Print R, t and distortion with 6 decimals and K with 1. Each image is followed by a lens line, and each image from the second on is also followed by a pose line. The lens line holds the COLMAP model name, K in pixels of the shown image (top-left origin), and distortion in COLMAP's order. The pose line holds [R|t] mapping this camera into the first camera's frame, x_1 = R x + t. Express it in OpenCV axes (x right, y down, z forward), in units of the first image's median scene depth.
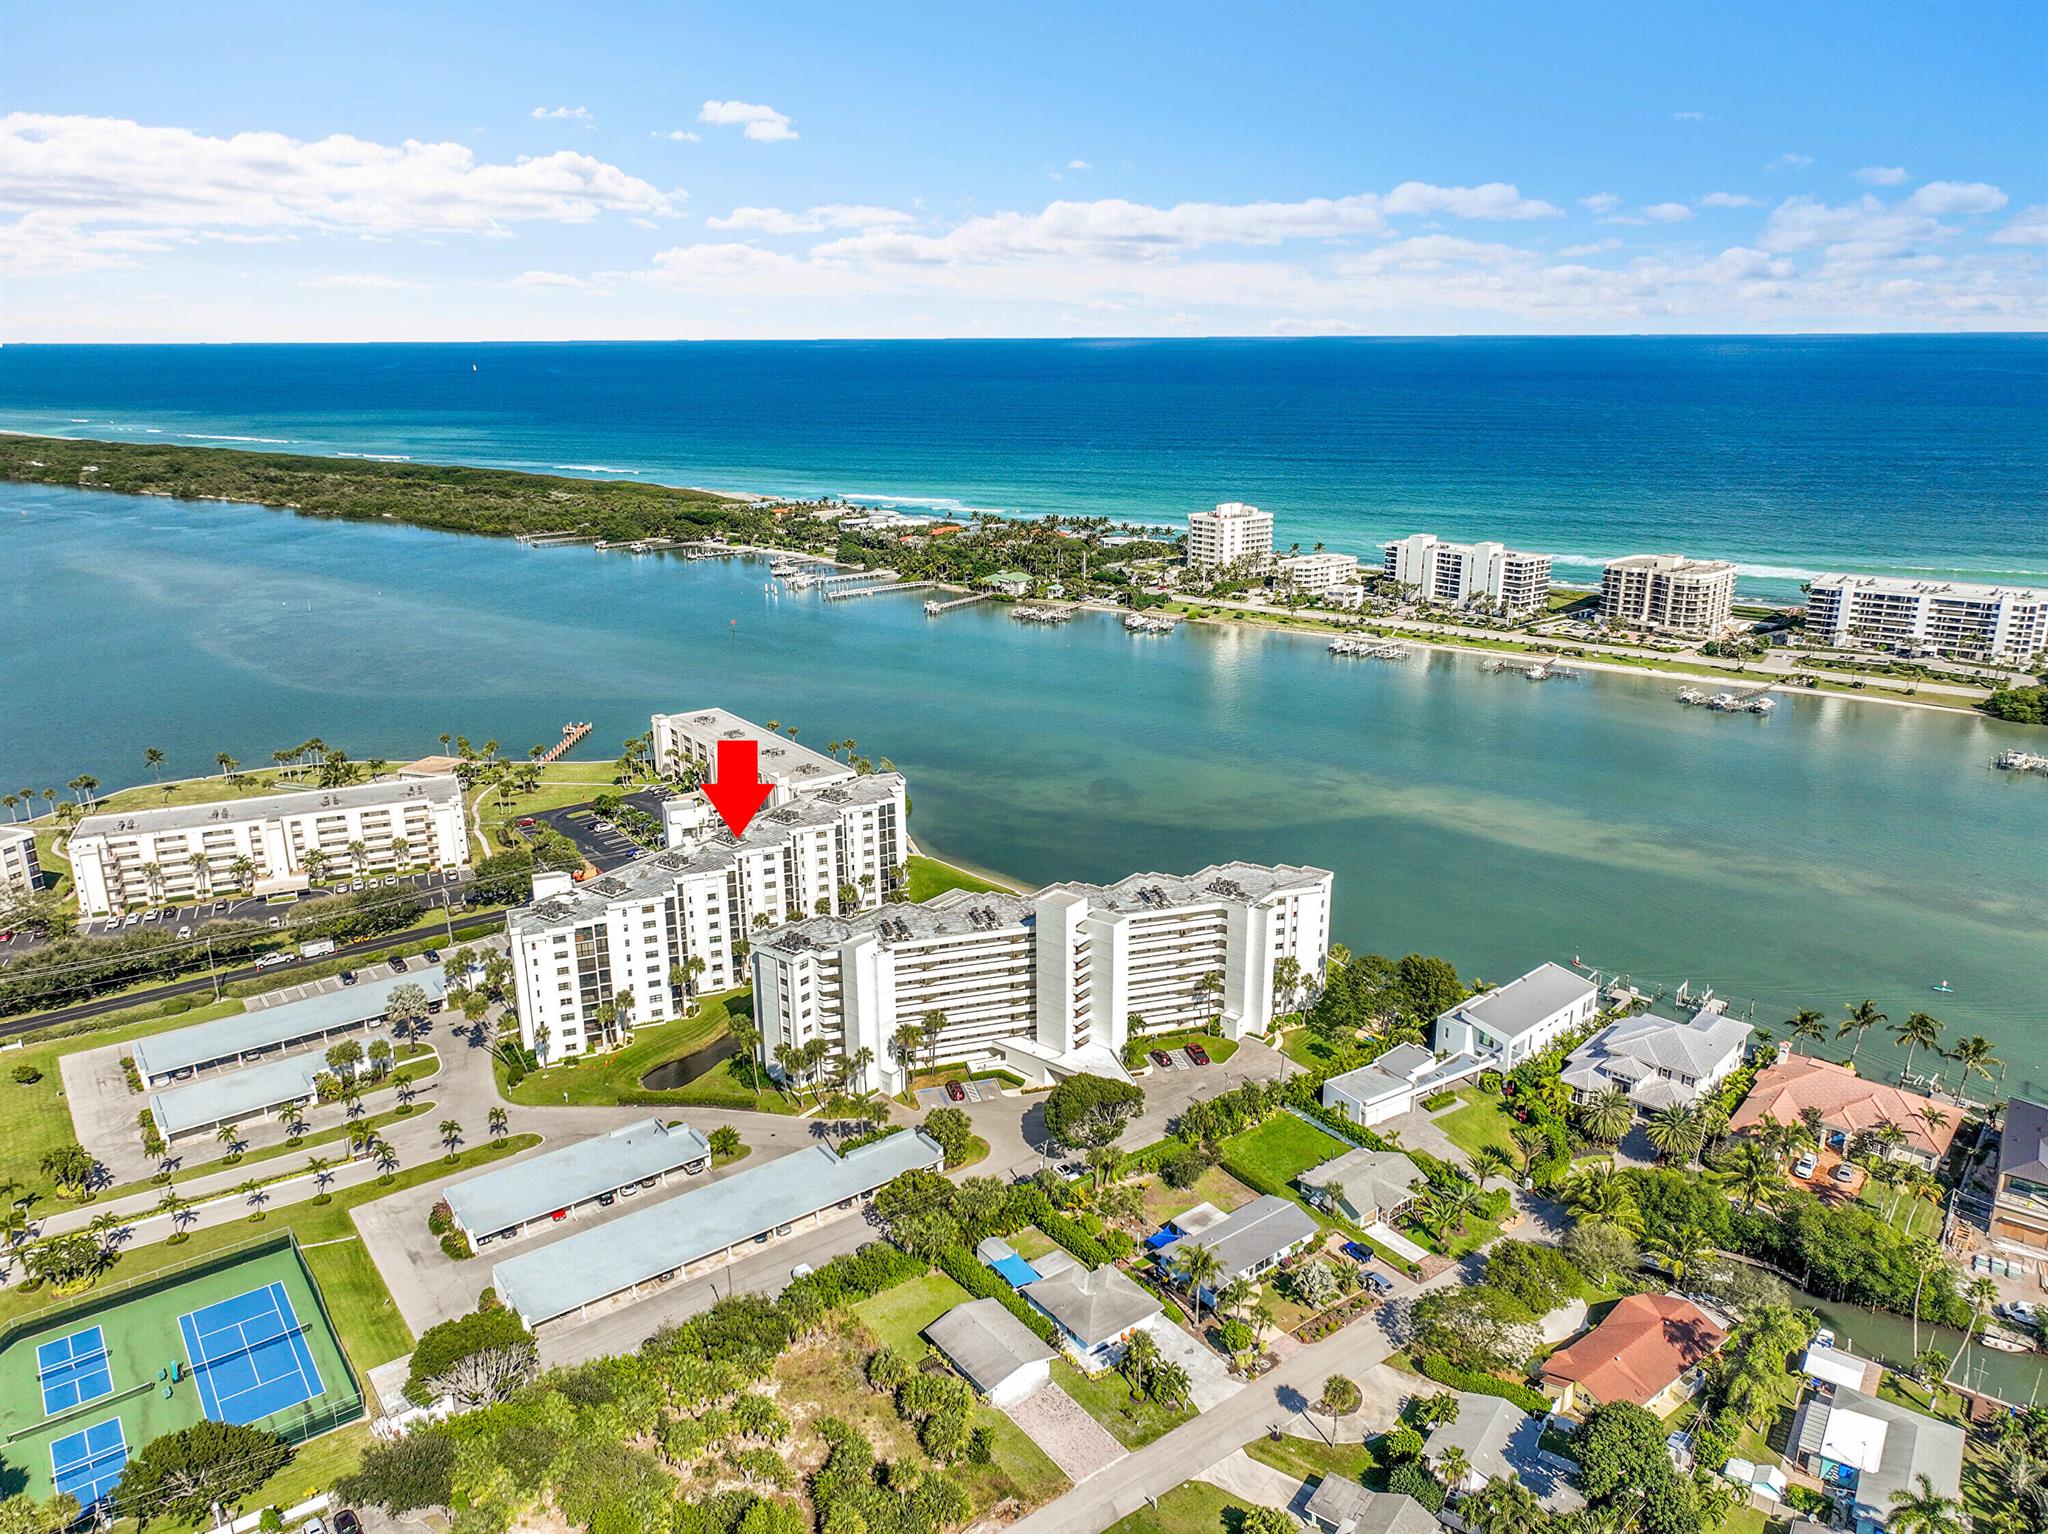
lens RADIAL K [[1434.2, 0, 1014.6], [0, 1434.2, 760.8], [0, 0, 1]] dist [0.003460, 0.005987]
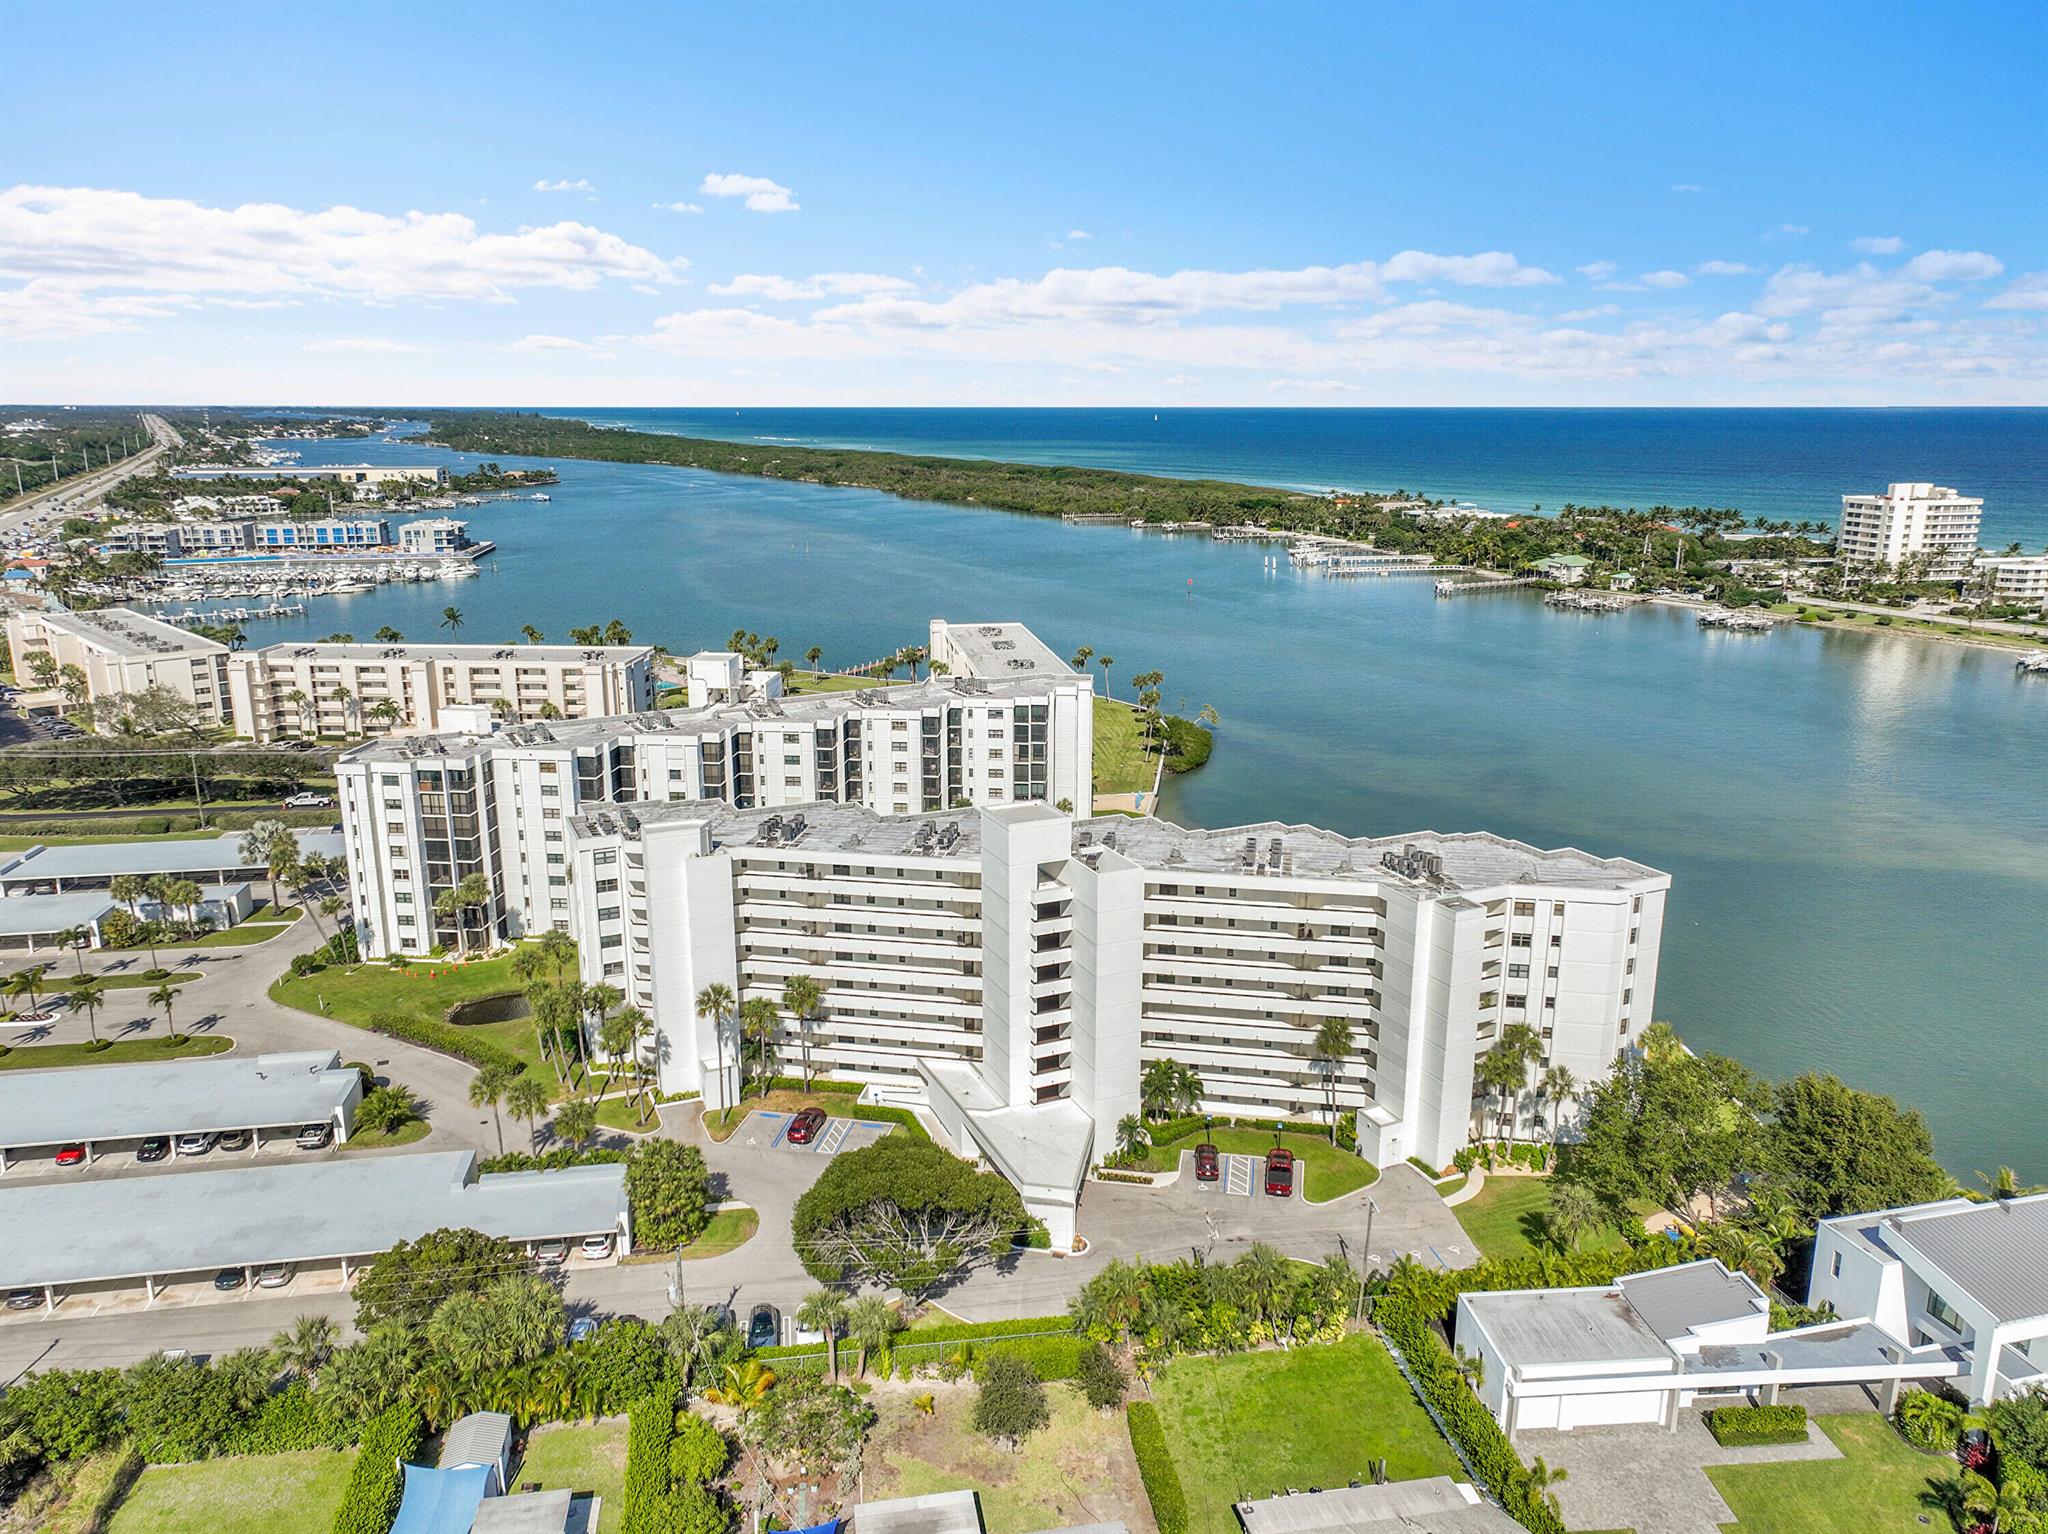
lens RADIAL K [[1434.2, 0, 1025.5], [0, 1434.2, 758.2], [0, 0, 1]] dist [0.003460, 0.005987]
pose [[0.890522, 0.116500, -0.439772, 0.236123], [-0.136949, 0.990466, -0.014930, 0.075746], [0.433839, 0.073522, 0.897986, 0.469429]]
